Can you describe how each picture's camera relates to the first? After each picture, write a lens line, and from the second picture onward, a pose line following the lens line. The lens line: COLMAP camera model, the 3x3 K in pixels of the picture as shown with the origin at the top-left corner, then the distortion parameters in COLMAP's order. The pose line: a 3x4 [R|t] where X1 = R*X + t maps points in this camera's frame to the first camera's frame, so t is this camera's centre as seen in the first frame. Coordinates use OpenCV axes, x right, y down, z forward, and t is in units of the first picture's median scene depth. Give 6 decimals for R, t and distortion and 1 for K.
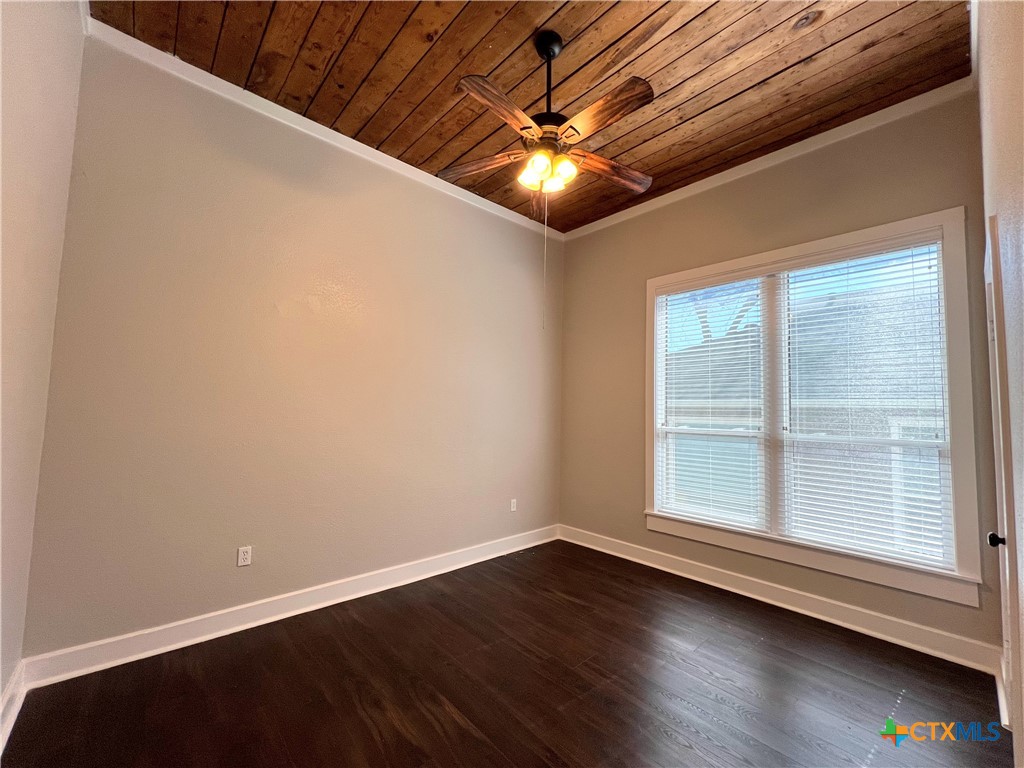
lens RADIAL K [[408.7, 0, 512.5], [0, 408.7, 386.3], [0, 0, 1]] dist [-0.000718, 0.000384]
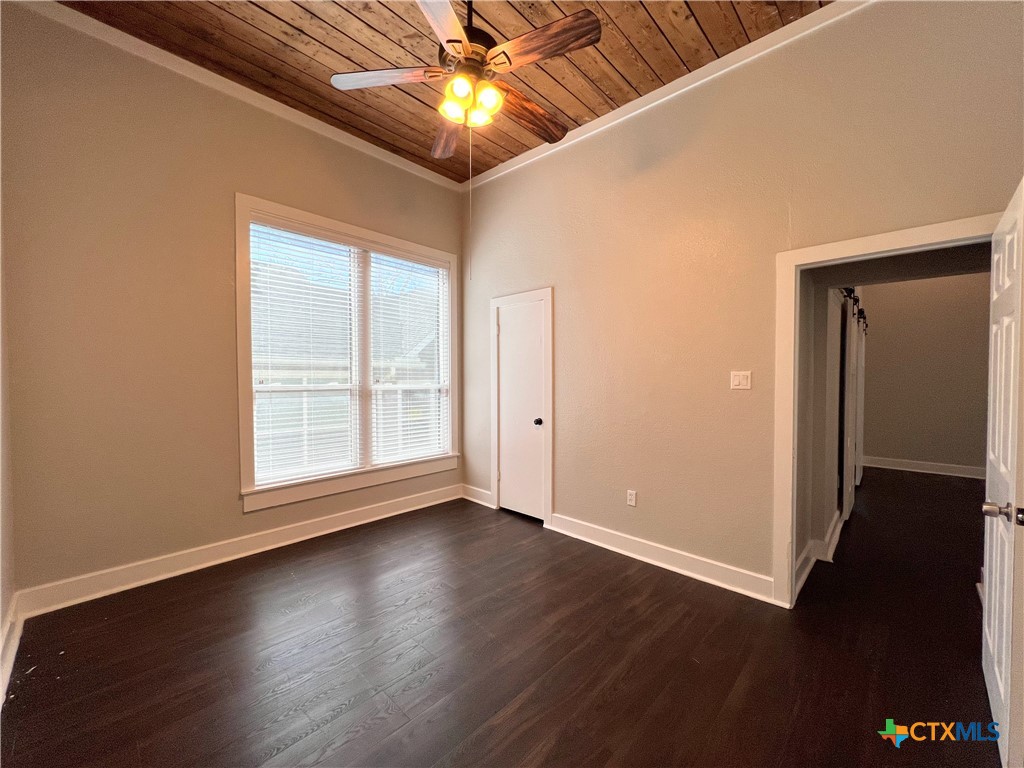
lens RADIAL K [[408.7, 0, 512.4], [0, 408.7, 385.5], [0, 0, 1]] dist [-0.000718, 0.000384]
pose [[-0.059905, -0.045494, 0.997167, -0.578608], [-0.071877, 0.996564, 0.041148, 0.033988], [-0.995613, -0.069209, -0.062969, 0.635616]]
